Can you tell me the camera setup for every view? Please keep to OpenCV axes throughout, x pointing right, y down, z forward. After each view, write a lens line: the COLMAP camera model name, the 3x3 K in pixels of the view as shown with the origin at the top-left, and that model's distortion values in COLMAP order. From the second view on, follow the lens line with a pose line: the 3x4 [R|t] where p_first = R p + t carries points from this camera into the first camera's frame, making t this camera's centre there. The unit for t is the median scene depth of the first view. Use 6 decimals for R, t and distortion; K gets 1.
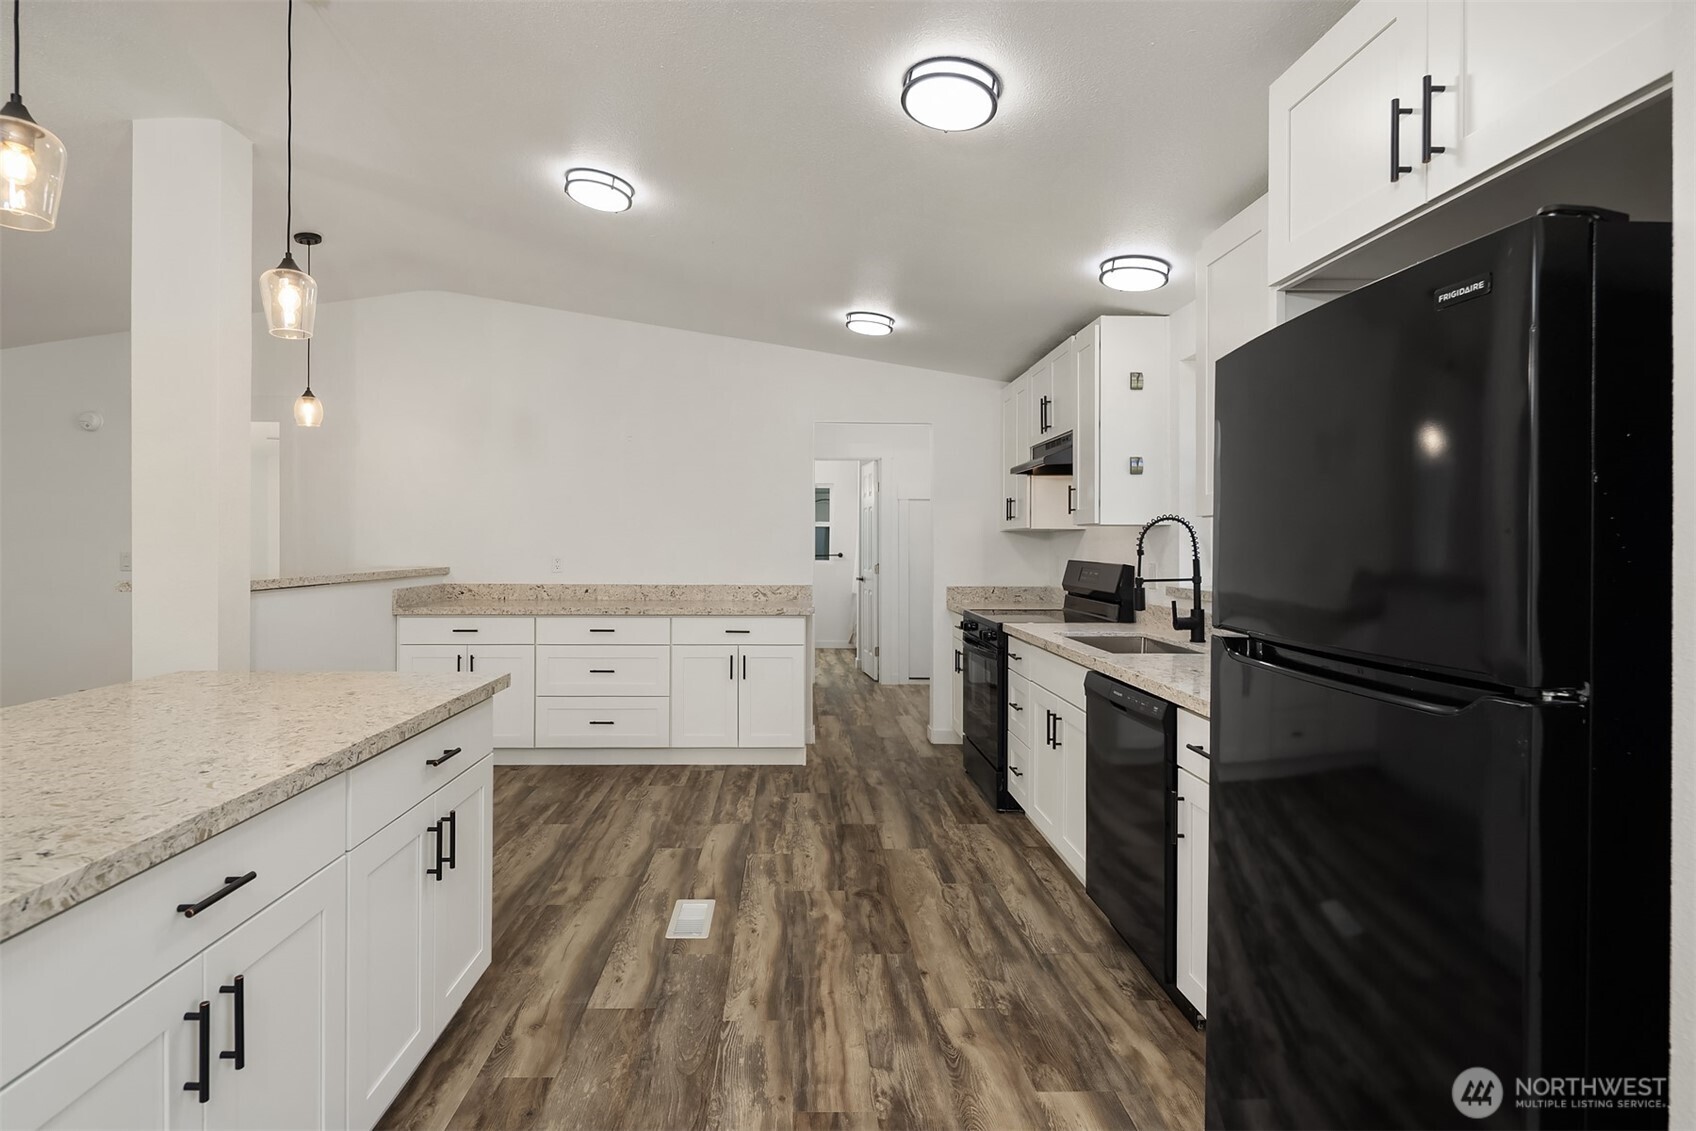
lens RADIAL K [[821.4, 0, 806.5], [0, 821.4, 544.3], [0, 0, 1]] dist [0.004482, -0.004545]
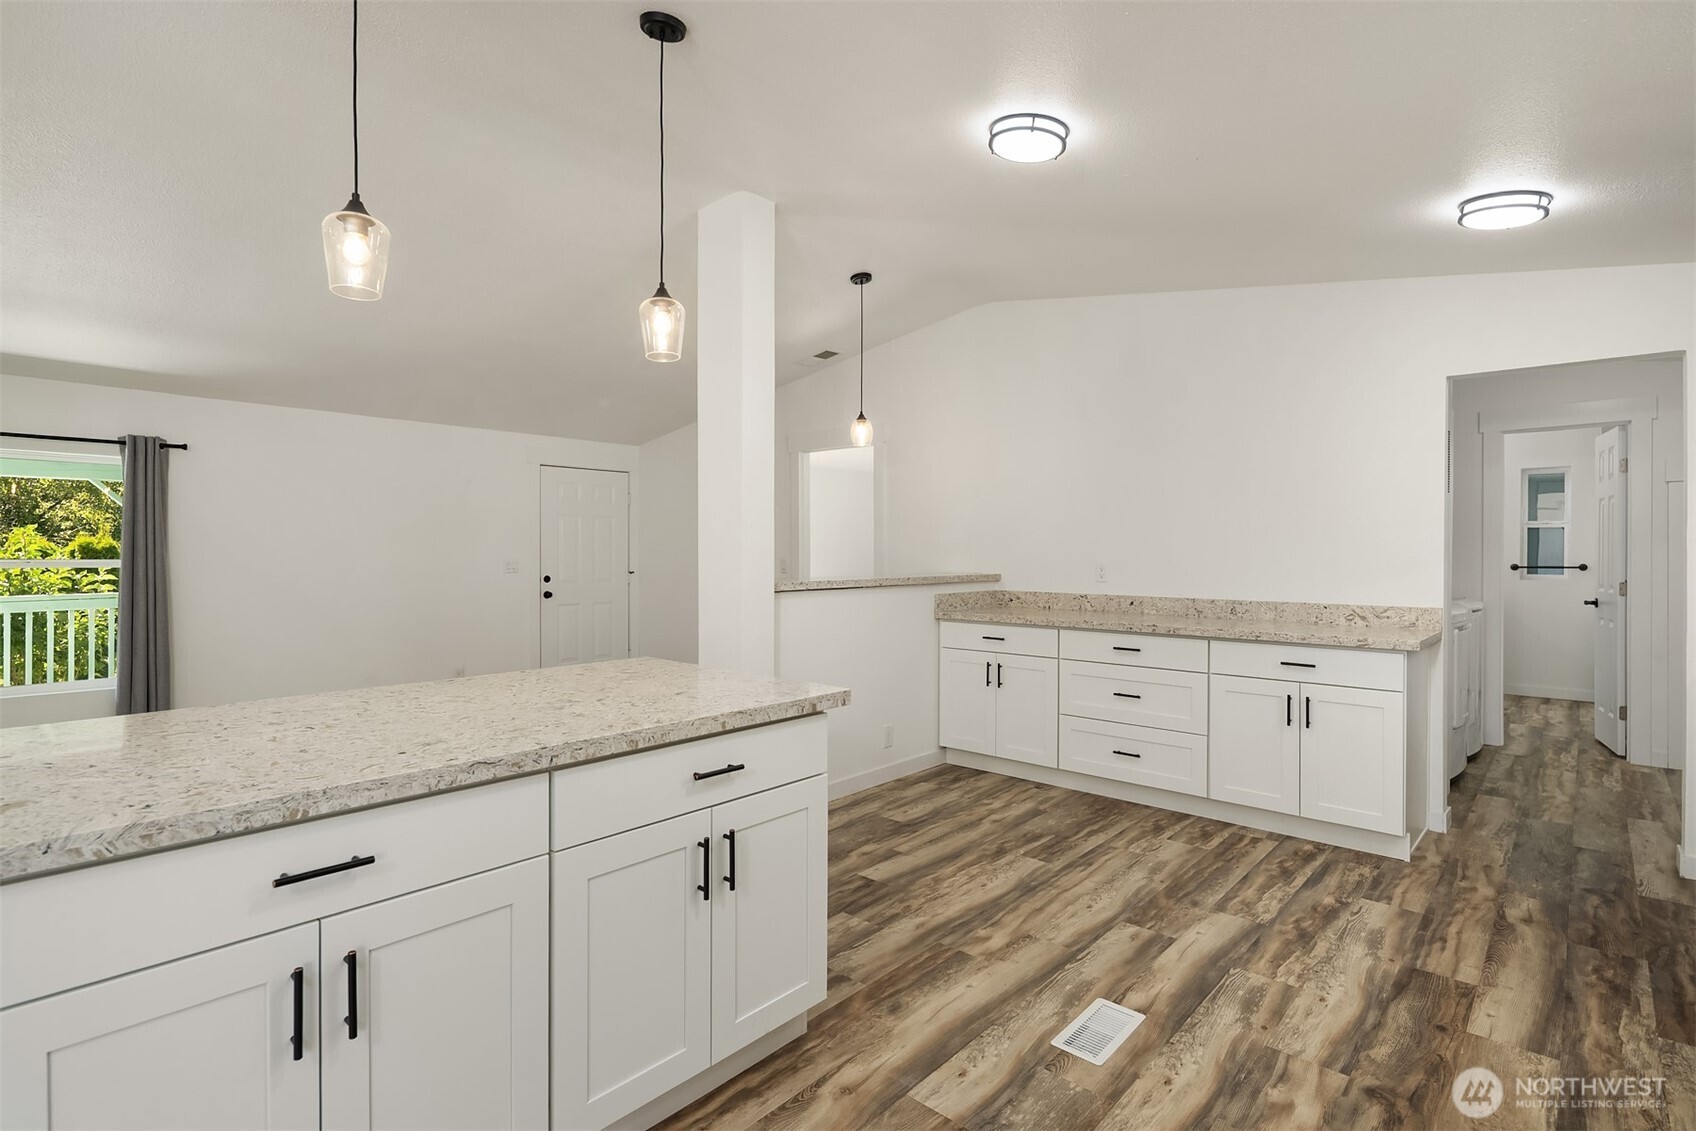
lens RADIAL K [[821.4, 0, 856.2], [0, 821.4, 556.0], [0, 0, 1]] dist [0.004482, -0.004545]
pose [[0.735206, 0.000847, -0.677843, 0.192555], [0.002892, 0.999986, 0.004386, 0.002388], [0.677837, -0.005185, 0.735194, 0.243006]]
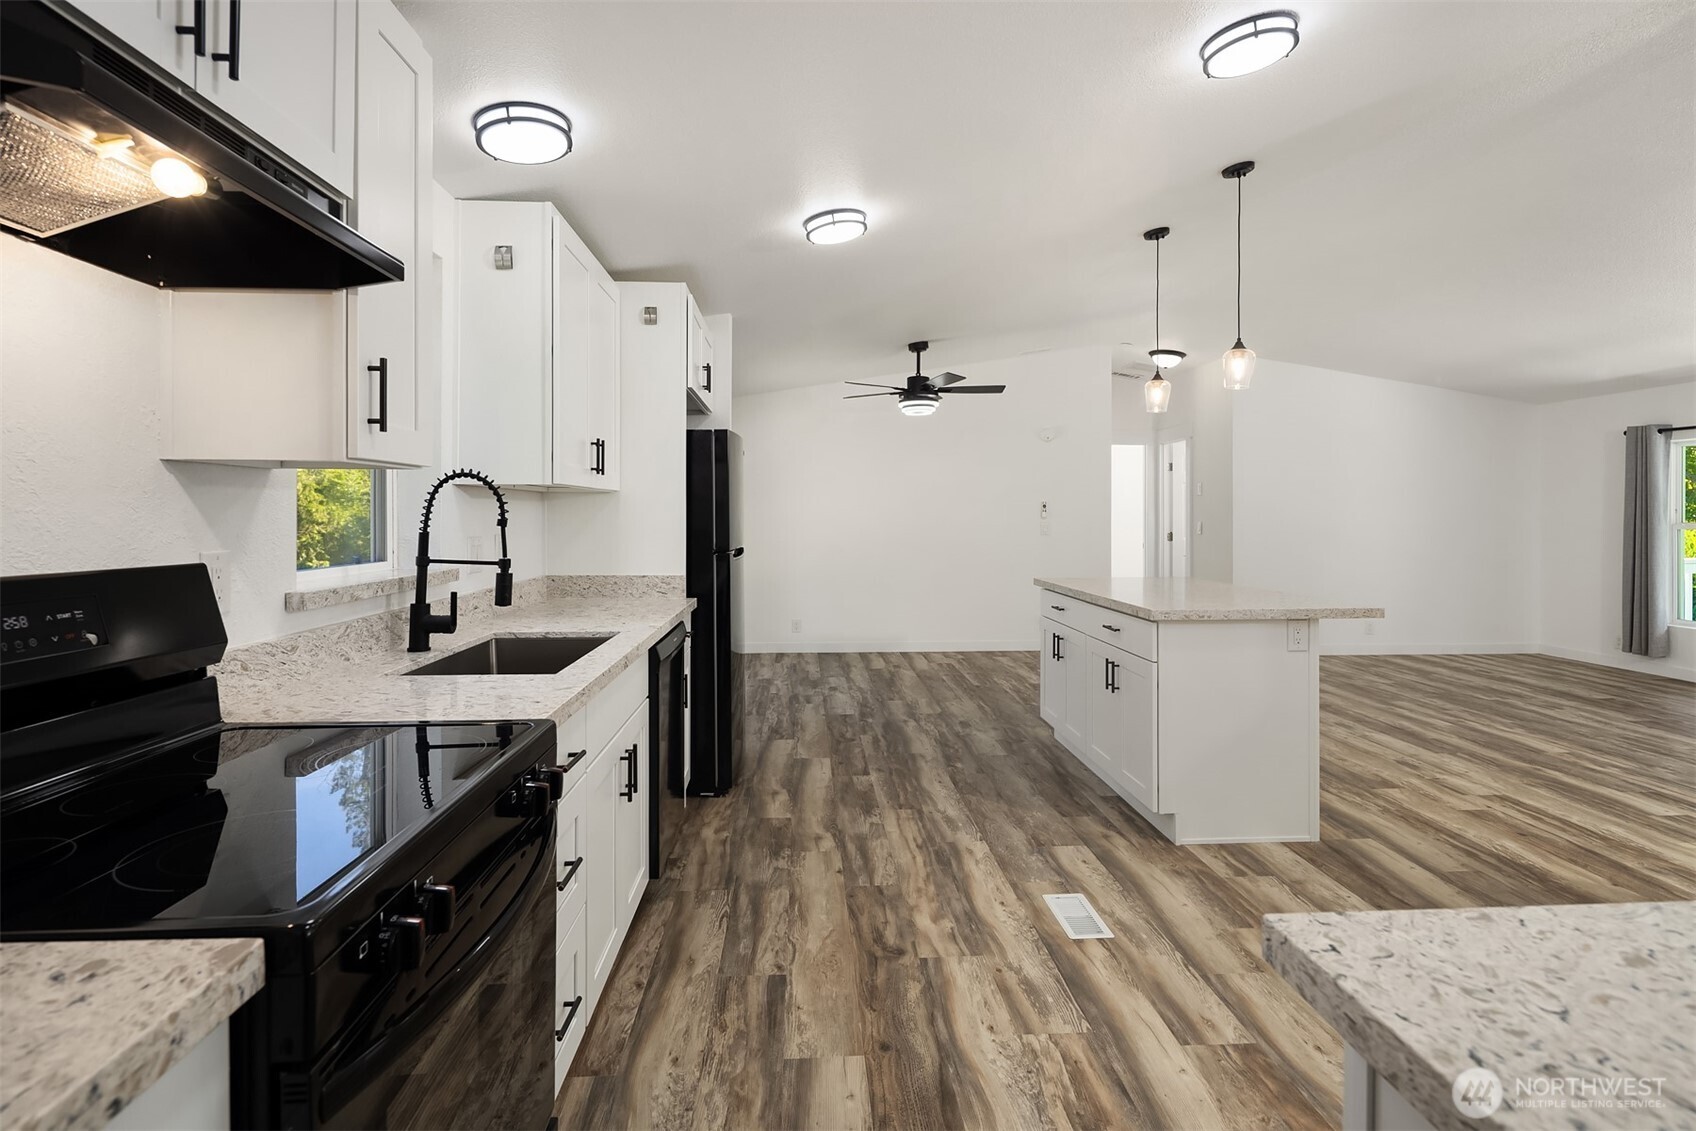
lens RADIAL K [[821.4, 0, 832.2], [0, 821.4, 500.4], [0, 0, 1]] dist [0.004482, -0.004545]
pose [[-0.999728, -0.006389, -0.022421, 0.142543], [-0.006021, 0.999847, -0.016437, 0.001116], [0.022523, -0.016297, -0.999613, 1.710456]]
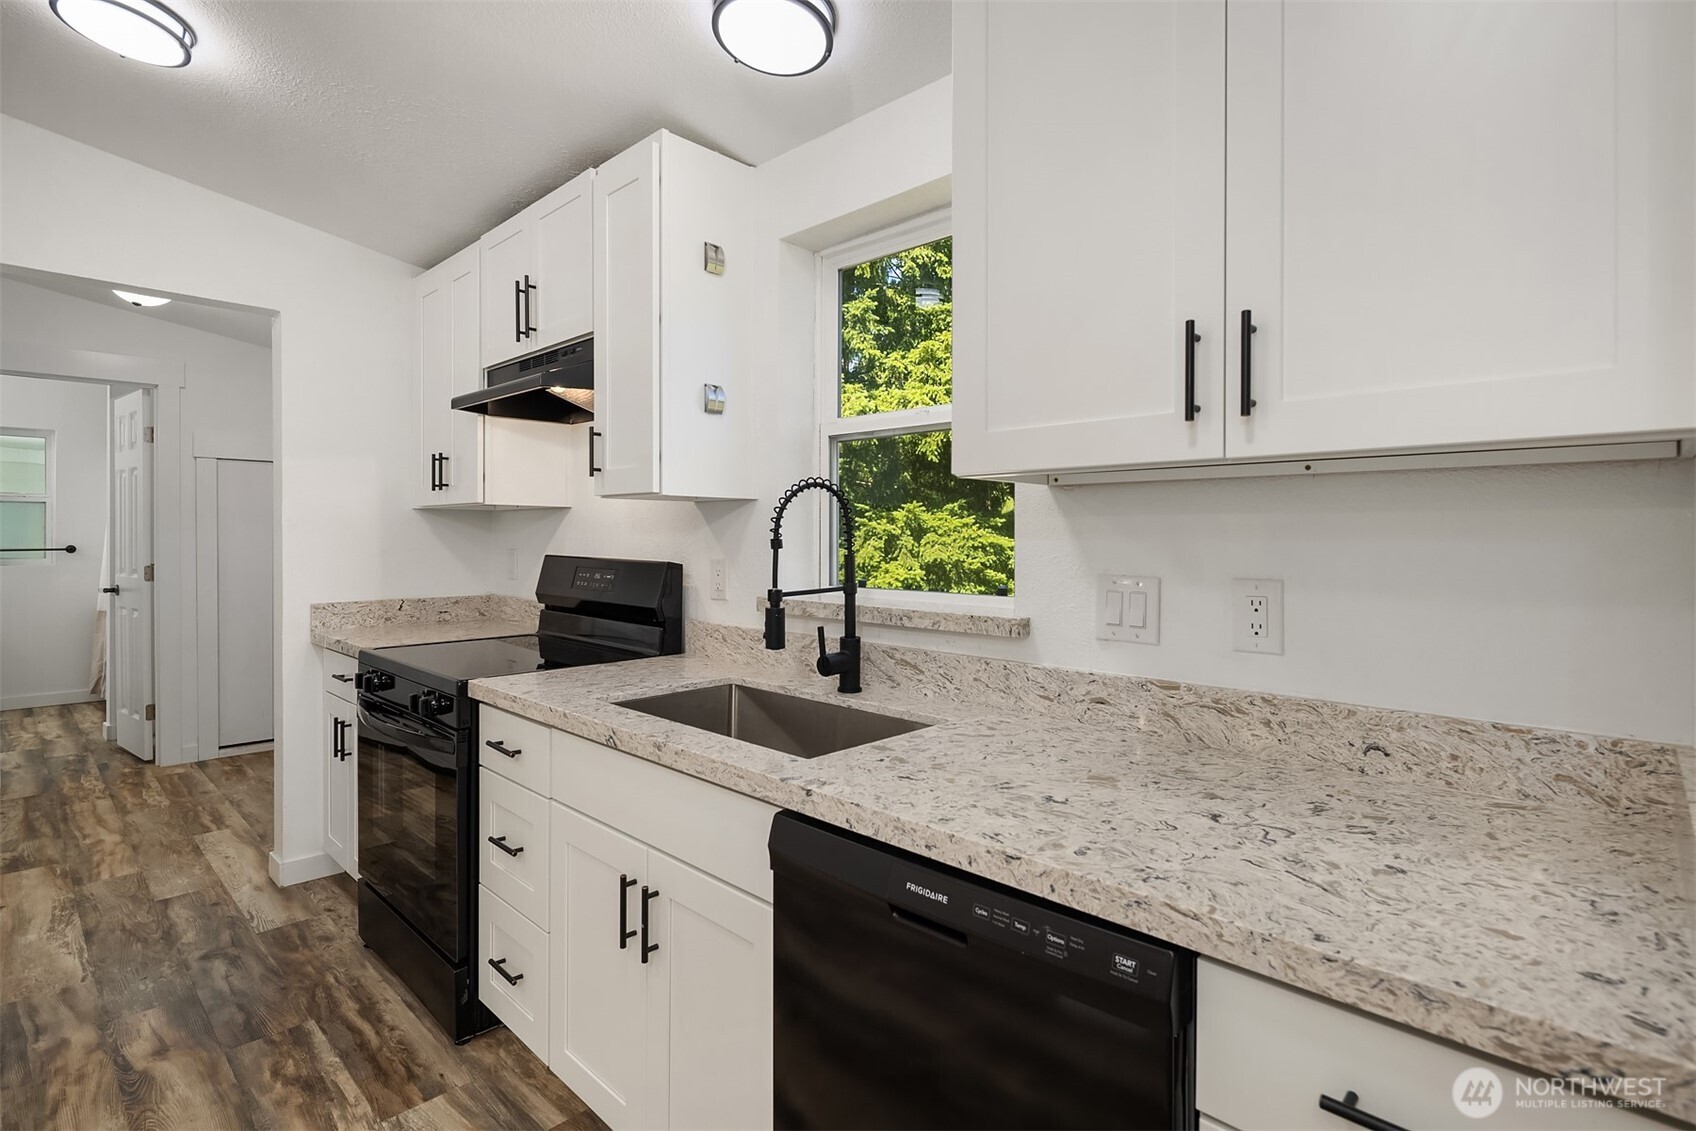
lens RADIAL K [[810.2, 0, 841.8], [0, 810.2, 543.5], [0, 0, 1]] dist [0.005622, -0.004741]
pose [[0.702876, -0.004571, 0.711298, 0.050401], [-0.005059, 0.999922, 0.011425, 0.003363], [-0.711295, -0.011629, 0.702798, 0.583120]]
